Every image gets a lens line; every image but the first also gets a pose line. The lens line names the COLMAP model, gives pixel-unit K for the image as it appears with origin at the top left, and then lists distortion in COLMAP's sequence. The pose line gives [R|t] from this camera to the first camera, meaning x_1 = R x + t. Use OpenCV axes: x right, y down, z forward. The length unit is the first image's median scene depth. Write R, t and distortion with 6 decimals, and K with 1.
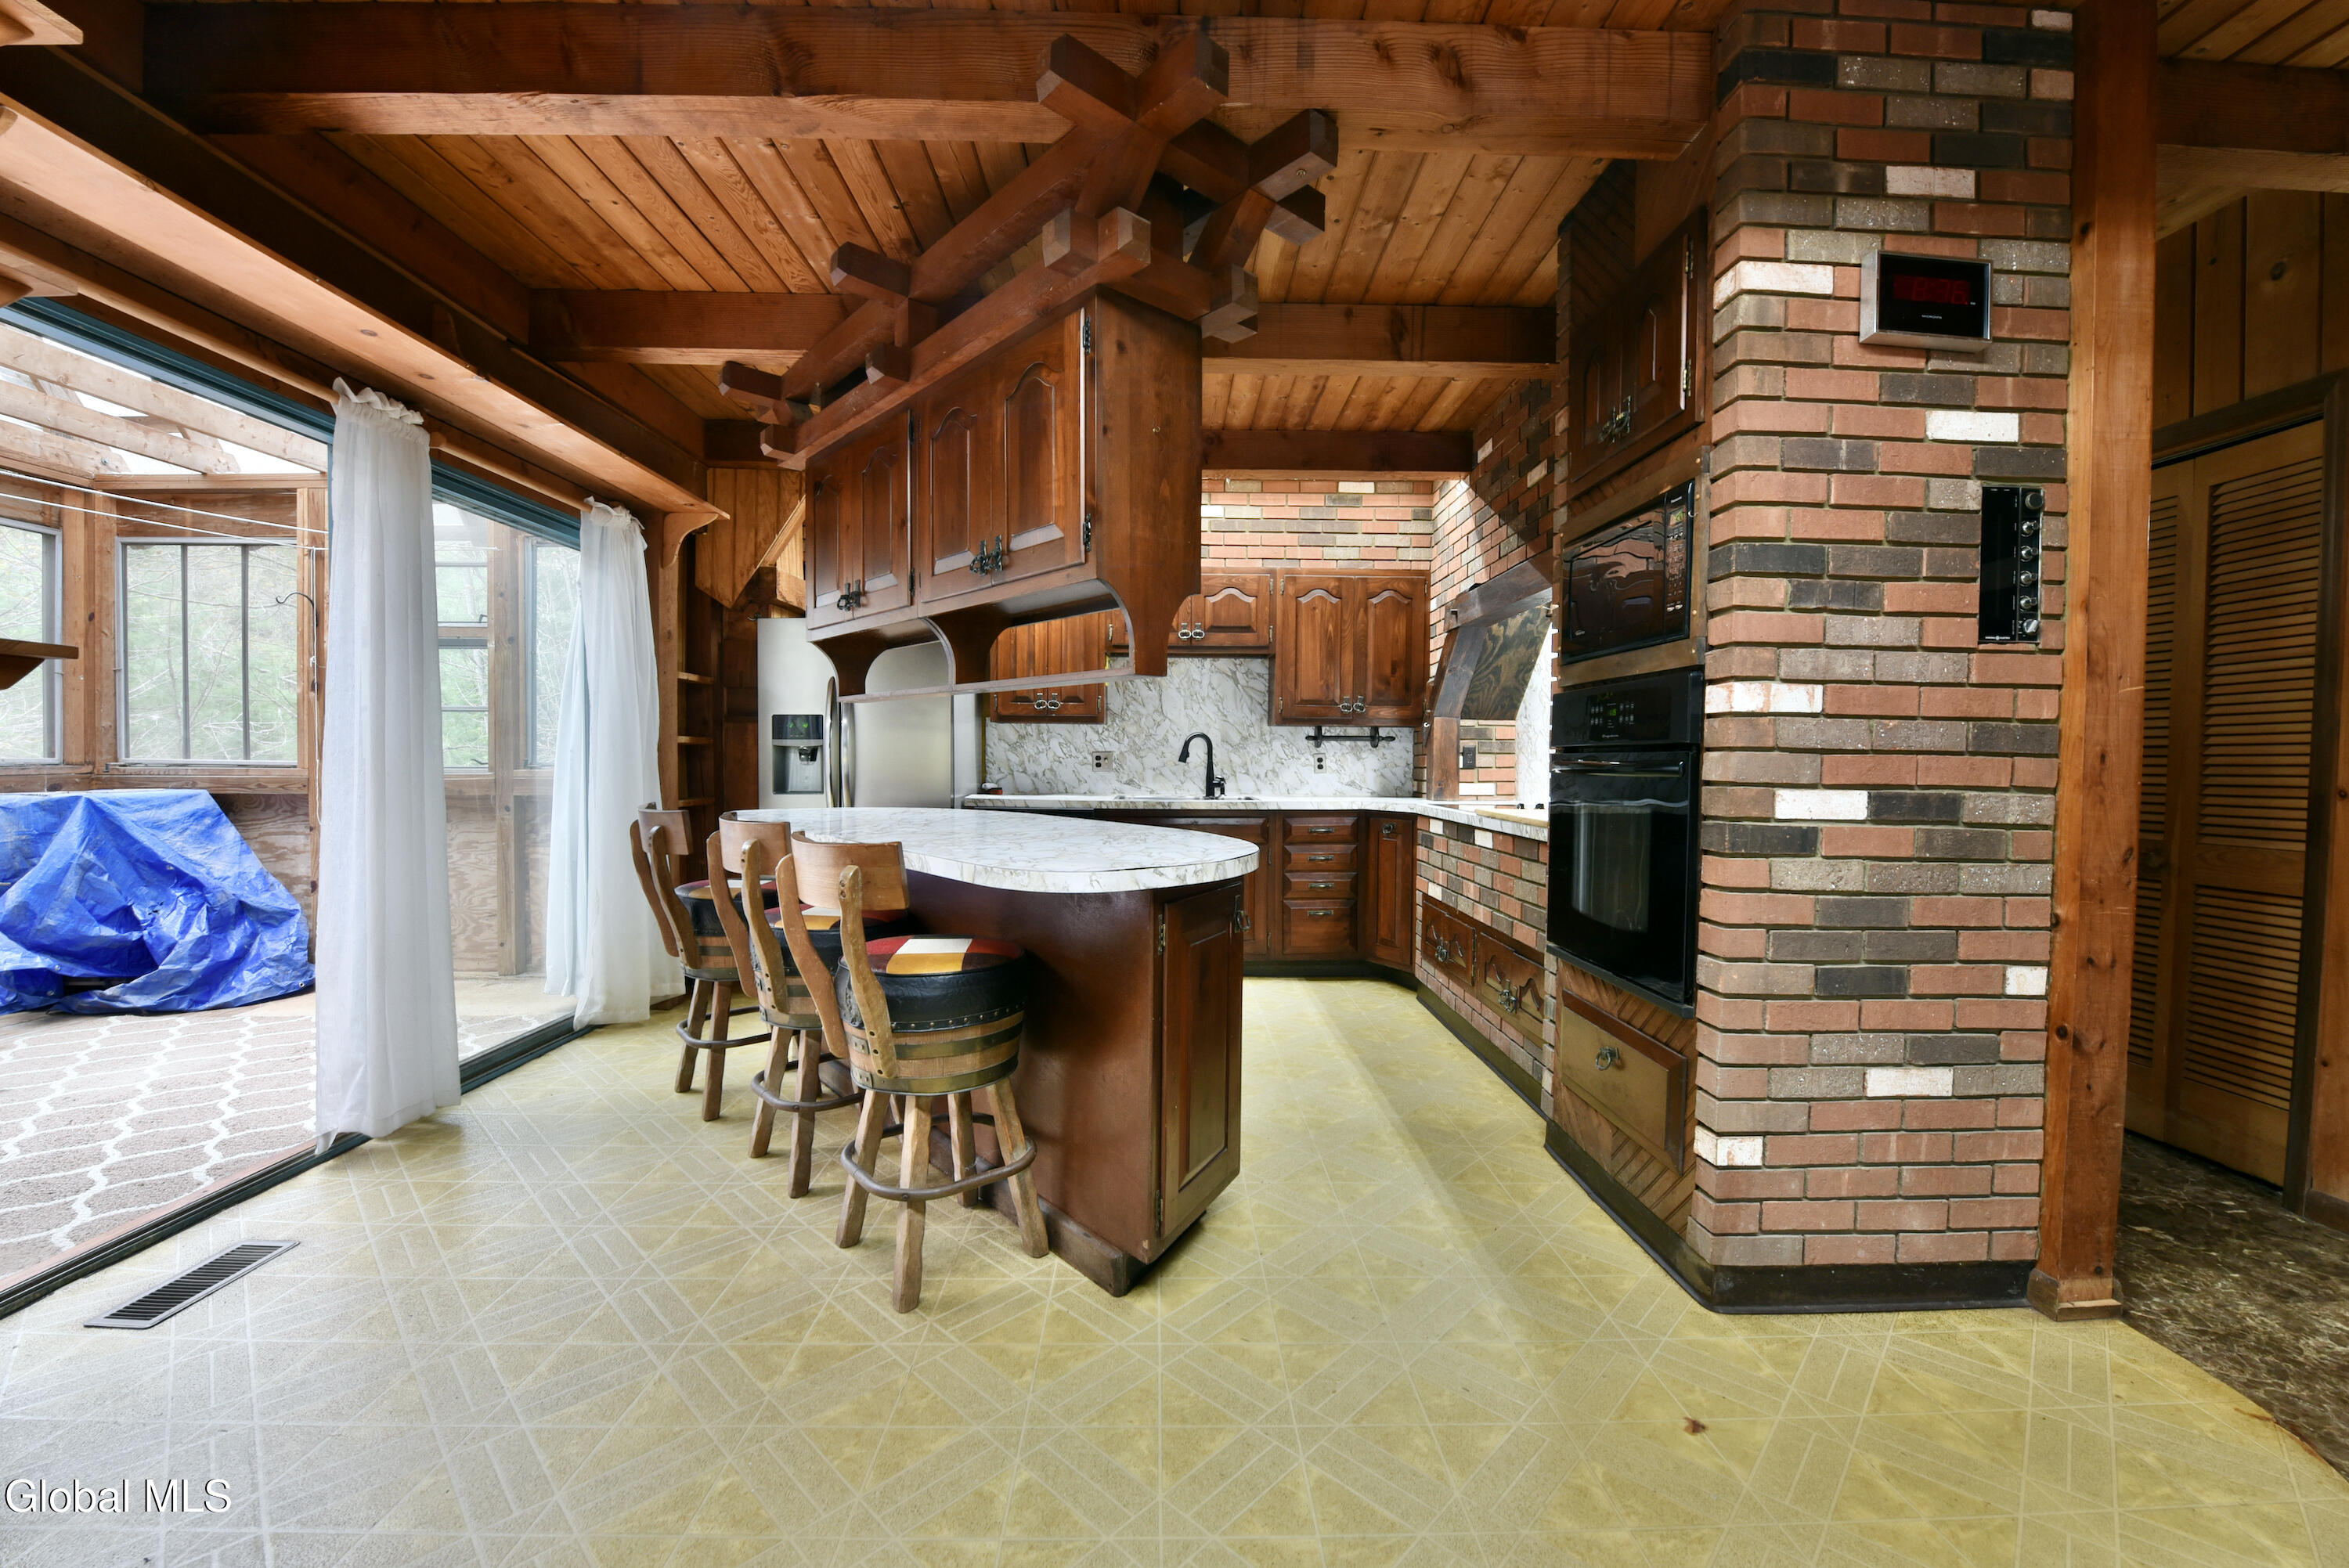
lens RADIAL K [[938.9, 0, 1177.8], [0, 938.9, 789.6], [0, 0, 1]] dist [-0.020960, -0.001004]
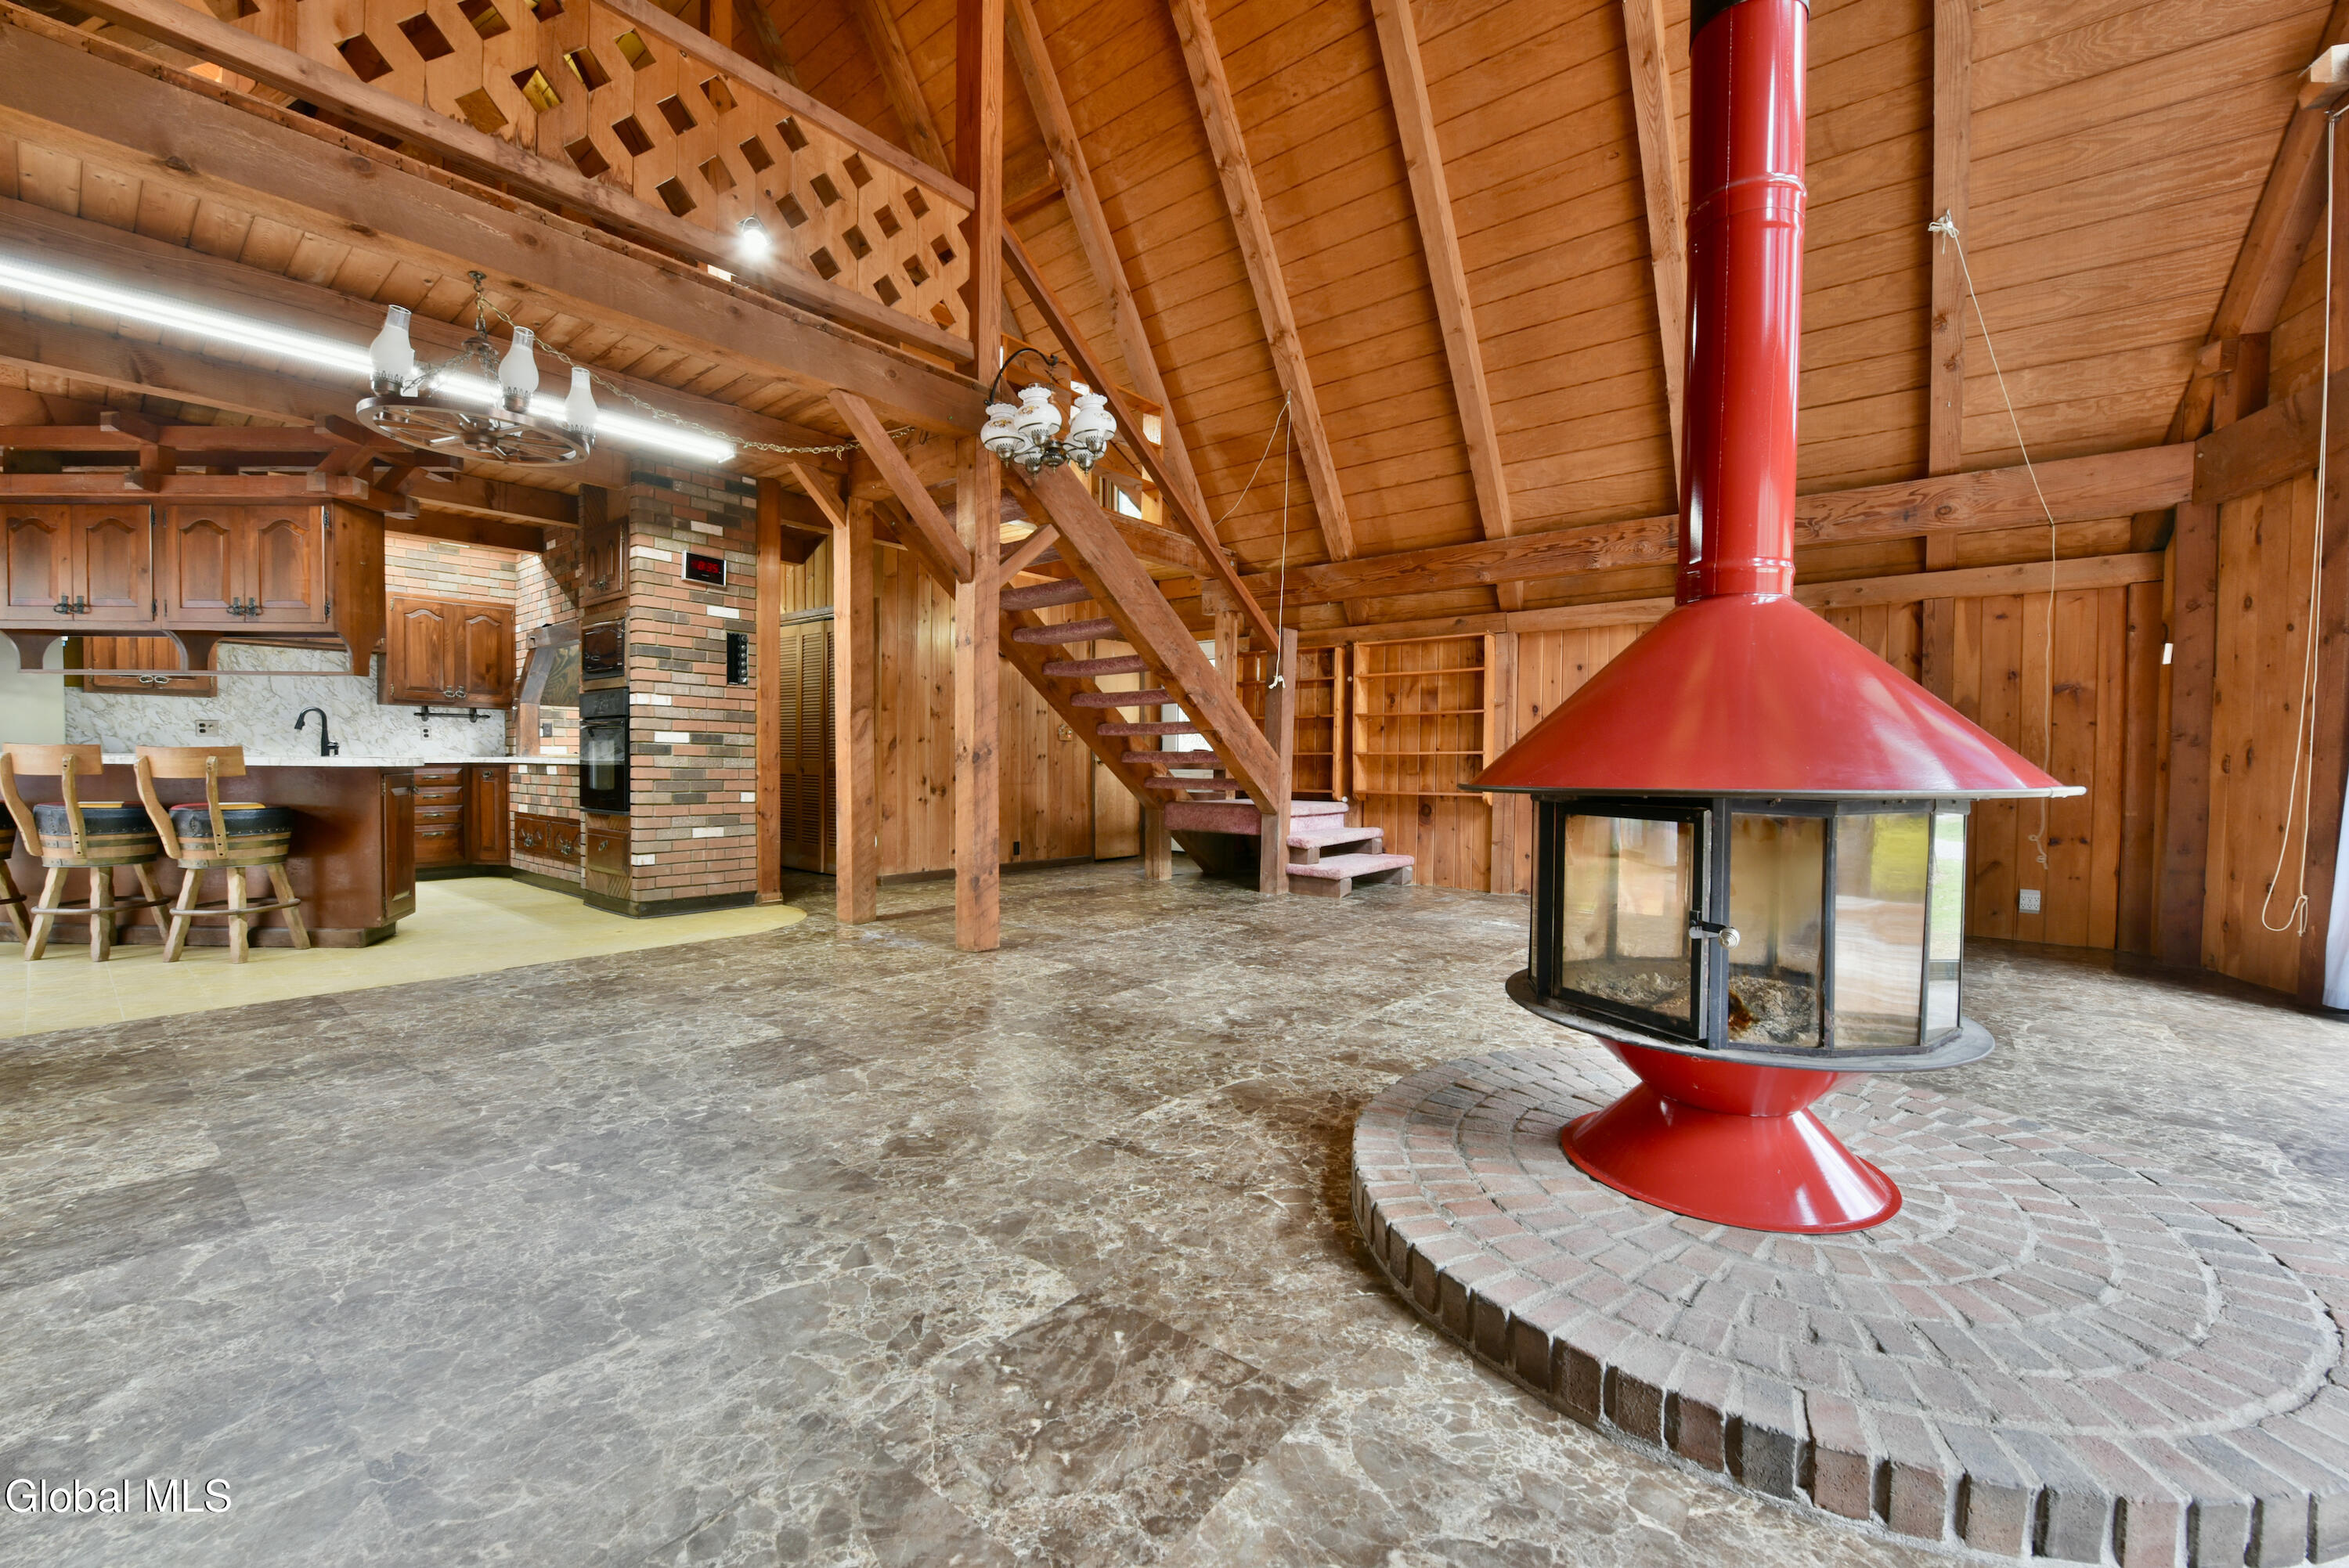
lens RADIAL K [[938.9, 0, 1182.8], [0, 938.9, 791.5], [0, 0, 1]] dist [-0.020960, -0.001004]
pose [[0.639896, -0.024672, 0.768065, -0.215318], [0.021180, 0.999671, 0.014466, 0.072308], [-0.768169, 0.007010, 0.640208, -0.851765]]
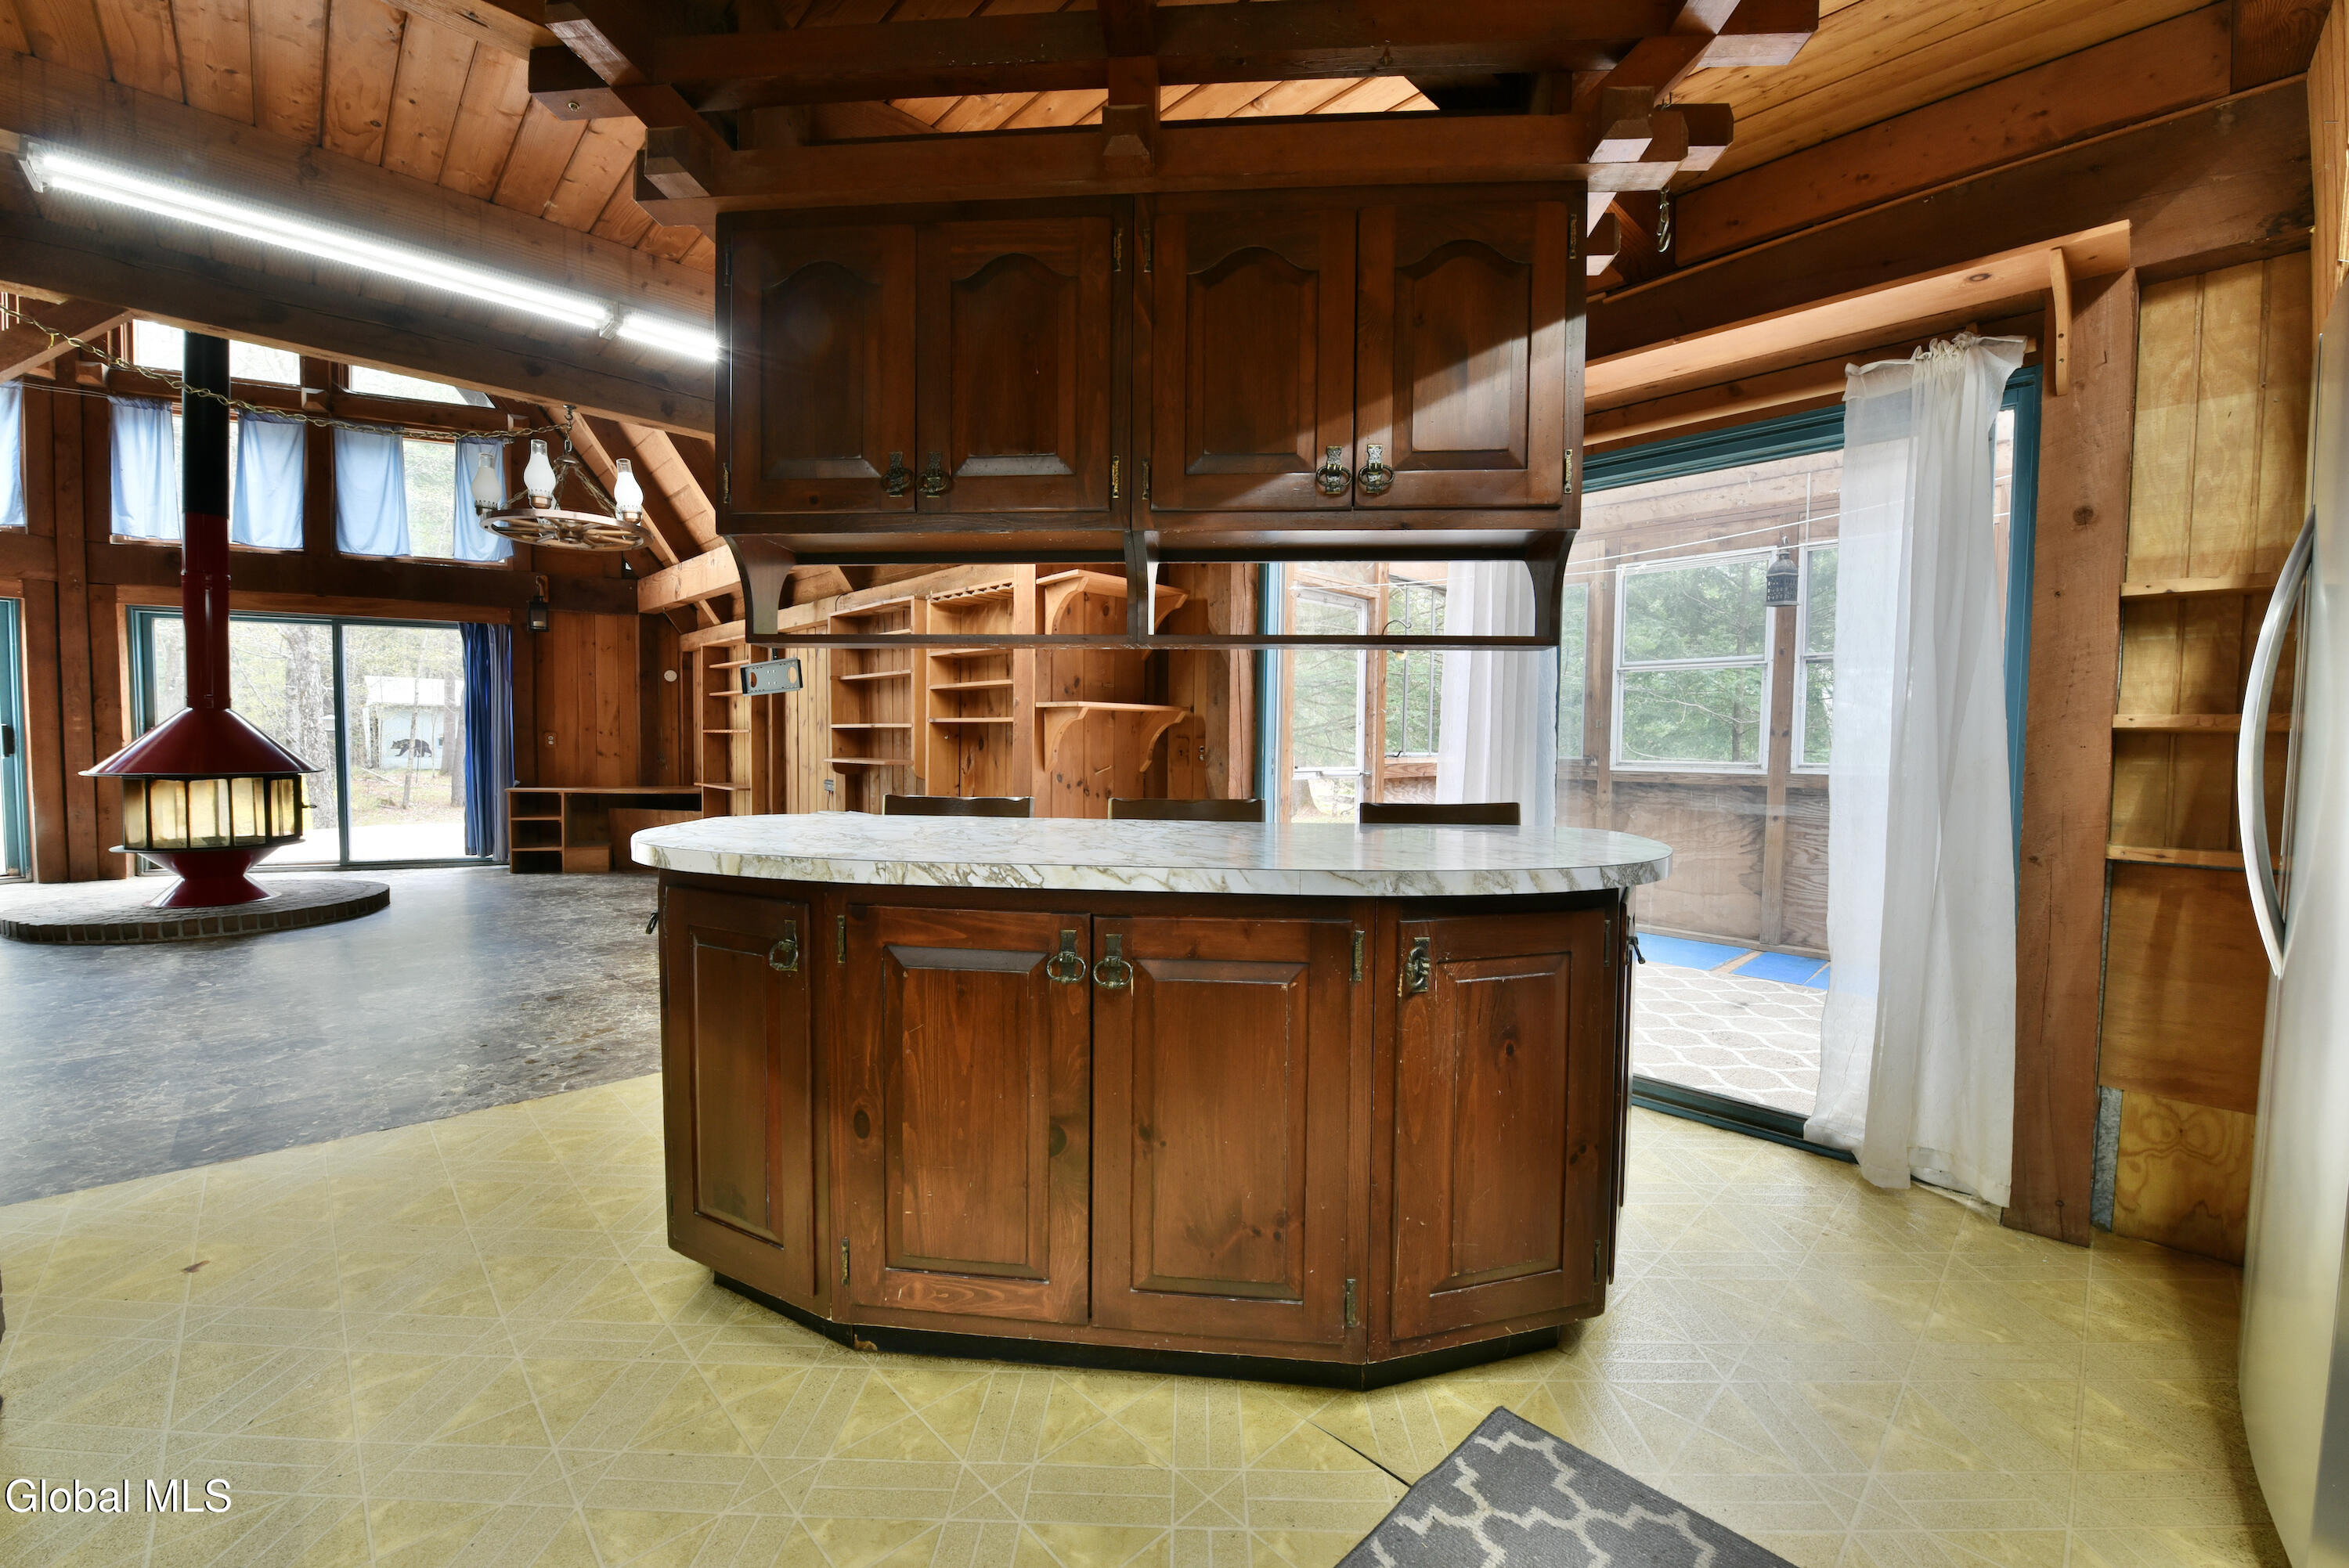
lens RADIAL K [[938.9, 0, 1180.1], [0, 938.9, 788.6], [0, 0, 1]] dist [-0.020960, -0.001004]
pose [[-0.724305, 0.019775, -0.689196, 0.147565], [-0.033071, 0.997442, 0.063376, -0.030479], [0.688686, 0.068696, -0.721798, 0.970827]]
